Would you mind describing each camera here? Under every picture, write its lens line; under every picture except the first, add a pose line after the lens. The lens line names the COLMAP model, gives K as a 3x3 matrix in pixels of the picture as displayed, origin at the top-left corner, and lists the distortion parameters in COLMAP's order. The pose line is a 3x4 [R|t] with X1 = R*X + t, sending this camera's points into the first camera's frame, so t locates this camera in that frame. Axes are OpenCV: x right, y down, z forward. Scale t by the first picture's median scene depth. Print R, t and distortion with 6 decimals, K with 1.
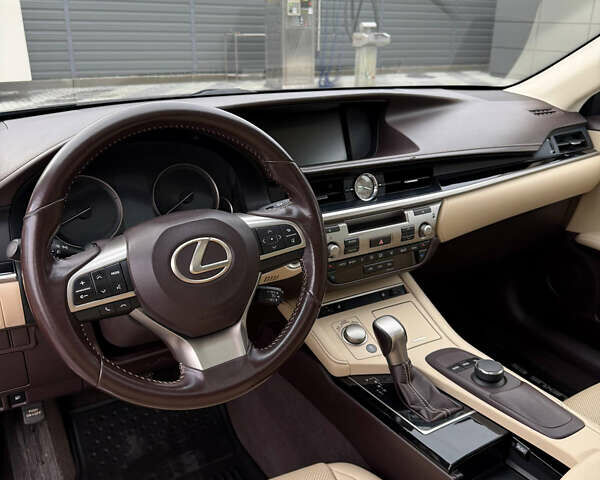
lens RADIAL K [[576.3, 0, 300.0], [0, 576.3, 240.0], [0, 0, 1]] dist [0.148865, -0.299599]
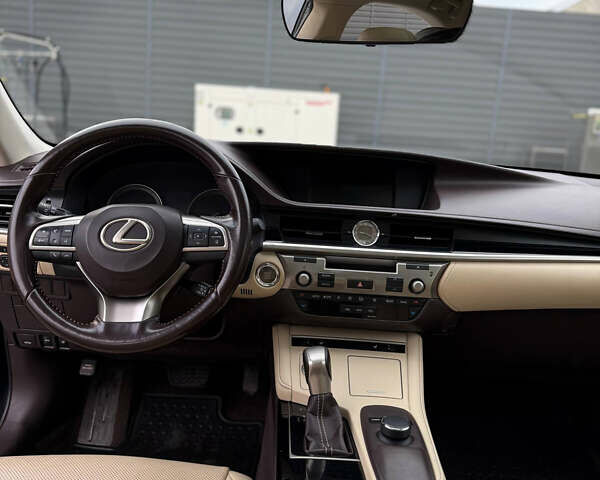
lens RADIAL K [[576.3, 0, 300.0], [0, 576.3, 240.0], [0, 0, 1]] dist [0.148865, -0.299599]
pose [[0.851932, 0.146019, -0.502882, 0.543888], [-0.237746, 0.963508, -0.122997, 0.076708], [0.466571, 0.224343, 0.855559, 0.062912]]
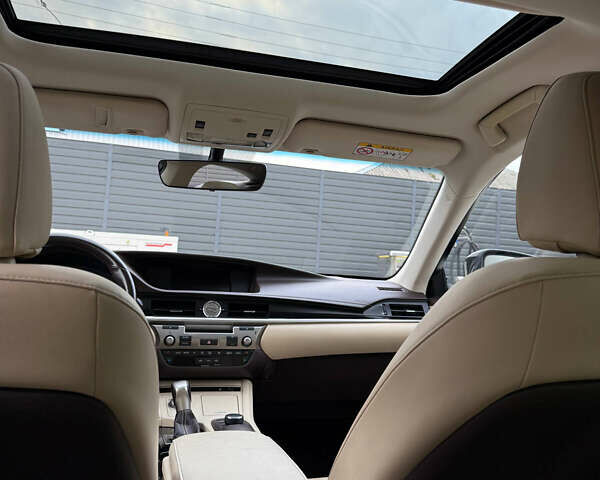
lens RADIAL K [[571.4, 0, 299.3], [0, 571.4, 249.0], [0, 0, 1]] dist [0.155205, -0.283302]
pose [[0.961835, 0.028020, -0.272192, 0.759741], [-0.137415, 0.909672, -0.391935, 0.333672], [0.236624, 0.414380, 0.878805, -0.359093]]
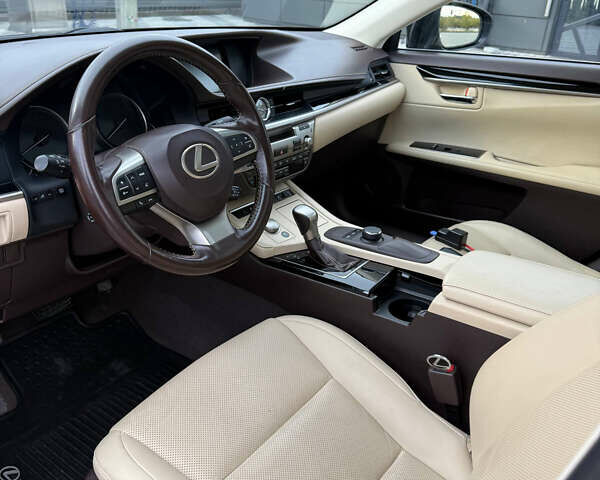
lens RADIAL K [[571.4, 0, 299.3], [0, 571.4, 249.0], [0, 0, 1]] dist [0.155205, -0.283302]
pose [[0.914638, -0.139890, 0.379299, -0.329546], [0.102031, 0.987728, 0.118249, 0.067855], [-0.391186, -0.069455, 0.917687, -0.189185]]
